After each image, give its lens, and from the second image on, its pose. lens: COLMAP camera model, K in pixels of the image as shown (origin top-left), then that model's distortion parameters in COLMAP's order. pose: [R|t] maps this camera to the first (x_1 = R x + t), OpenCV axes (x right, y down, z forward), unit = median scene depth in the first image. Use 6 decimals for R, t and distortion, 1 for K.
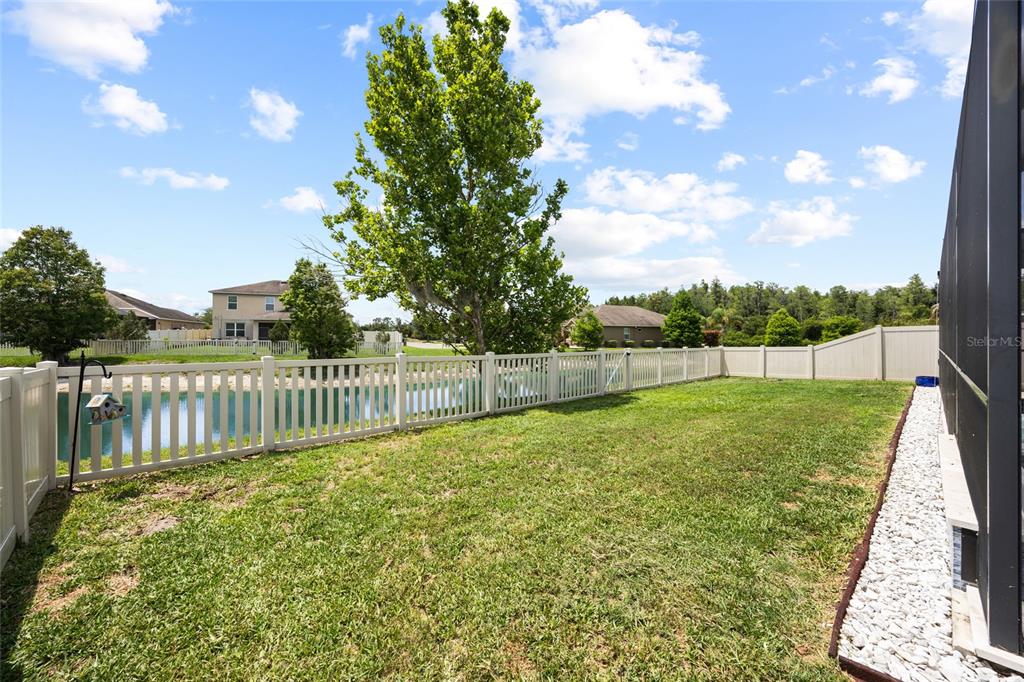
lens RADIAL K [[403.4, 0, 511.5], [0, 403.4, 336.6], [0, 0, 1]] dist [0.000153, -0.000013]
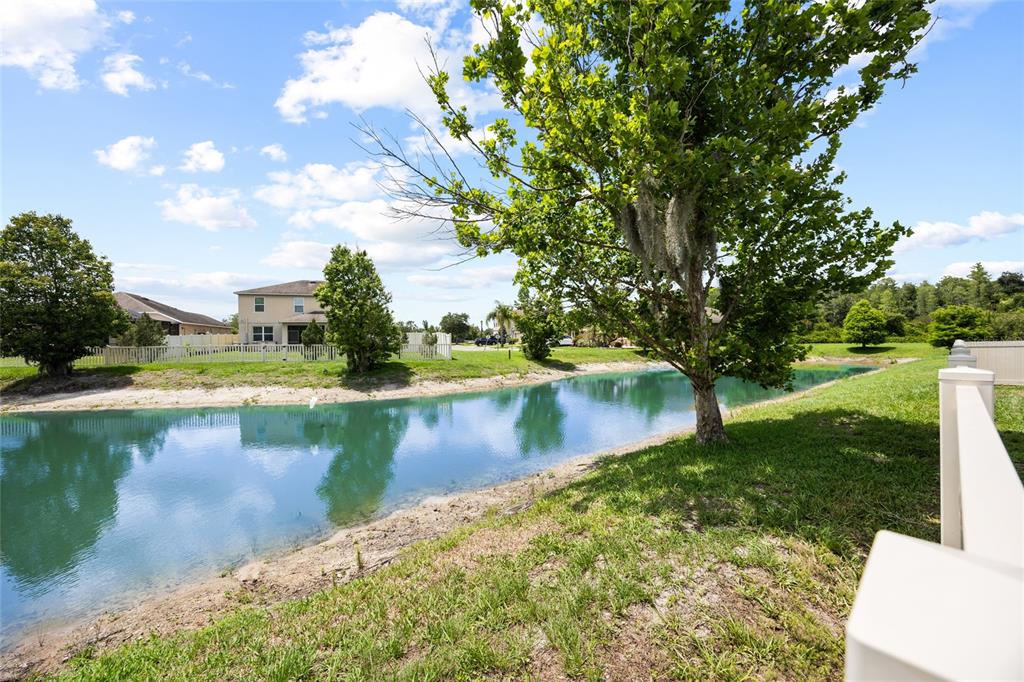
lens RADIAL K [[397.6, 0, 512.0], [0, 397.6, 341.0], [0, 0, 1]] dist [0.001566, 0.000089]
pose [[0.998940, -0.016363, -0.043035, -0.128512], [0.016655, 0.999841, 0.006430, 0.004816], [0.042923, -0.007140, 0.999053, 0.192546]]
